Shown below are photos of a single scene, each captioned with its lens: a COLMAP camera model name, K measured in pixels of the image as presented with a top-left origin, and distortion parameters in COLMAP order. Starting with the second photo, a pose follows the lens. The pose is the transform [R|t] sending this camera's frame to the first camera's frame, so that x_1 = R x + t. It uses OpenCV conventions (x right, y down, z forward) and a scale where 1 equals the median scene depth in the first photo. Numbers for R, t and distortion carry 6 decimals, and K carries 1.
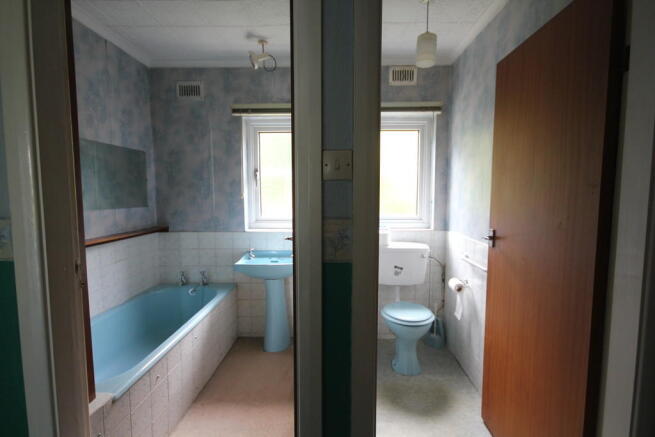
lens RADIAL K [[328.0, 0, 330.8], [0, 328.0, 219.6], [0, 0, 1]] dist [0.004260, 0.000462]
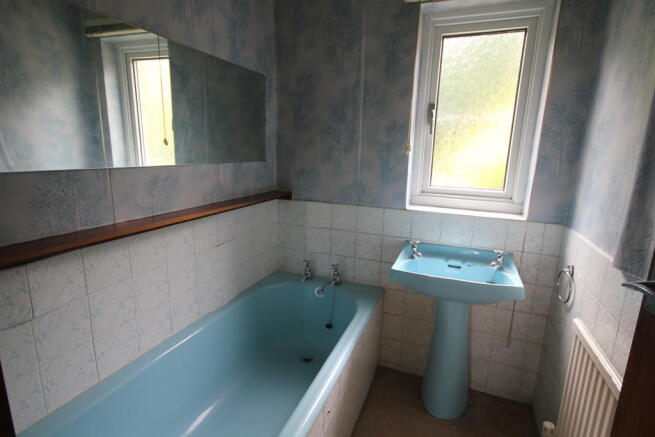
lens RADIAL K [[328.0, 0, 327.5], [0, 328.0, 217.1], [0, 0, 1]] dist [0.004260, 0.000462]
pose [[0.939092, 0.102468, -0.328035, -0.199543], [-0.060324, 0.988844, 0.136190, -0.024392], [0.338331, -0.108106, 0.934797, 0.391137]]
